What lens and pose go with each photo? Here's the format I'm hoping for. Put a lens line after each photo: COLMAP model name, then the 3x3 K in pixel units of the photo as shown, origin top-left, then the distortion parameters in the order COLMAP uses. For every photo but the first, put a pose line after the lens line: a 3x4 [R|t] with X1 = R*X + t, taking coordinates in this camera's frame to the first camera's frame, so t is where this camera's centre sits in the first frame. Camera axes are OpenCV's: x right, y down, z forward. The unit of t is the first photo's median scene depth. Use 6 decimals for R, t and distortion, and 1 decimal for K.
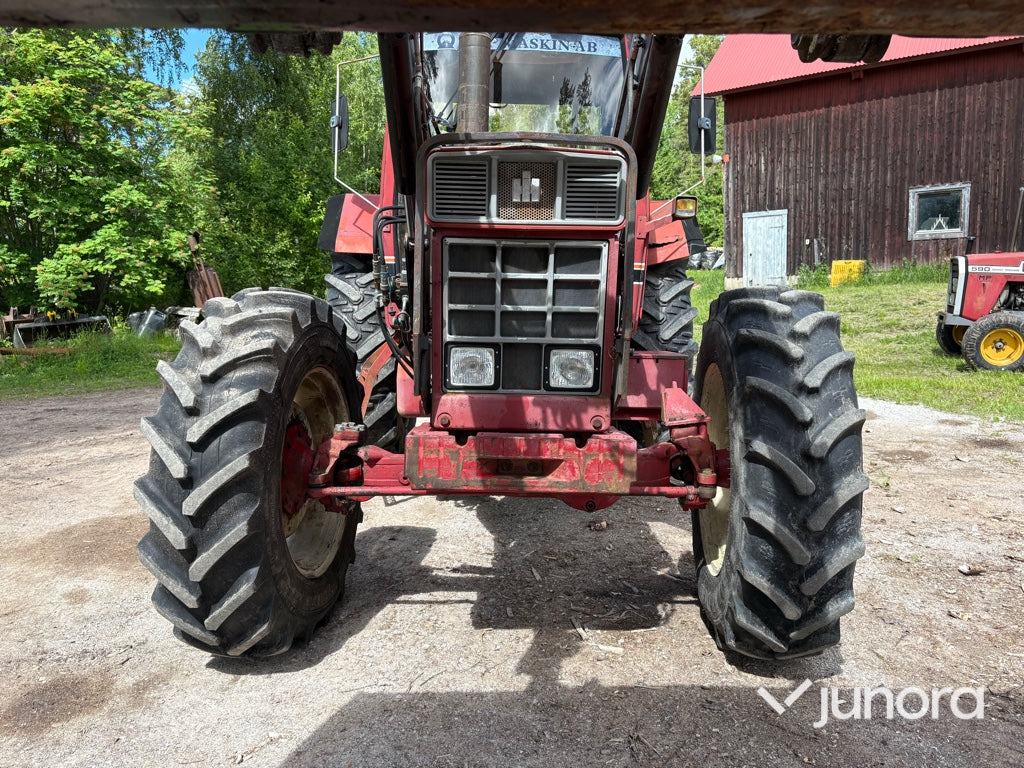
lens RADIAL K [[776.7, 0, 517.8], [0, 776.7, 386.2], [0, 0, 1]] dist [0.049008, -0.049321]
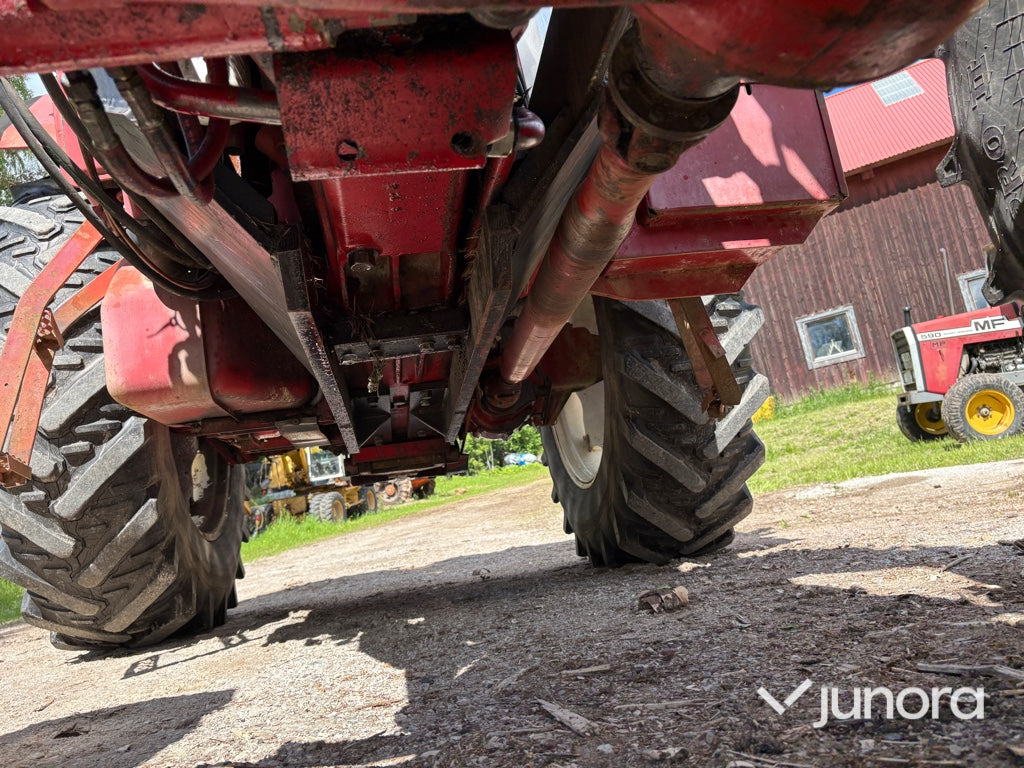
lens RADIAL K [[776.7, 0, 503.5], [0, 776.7, 374.5], [0, 0, 1]] dist [0.049008, -0.049321]
pose [[0.981170, -0.140677, 0.132348, -0.002797], [0.173888, 0.941639, -0.288232, 0.034739], [-0.084076, 0.305819, 0.948370, 0.121004]]
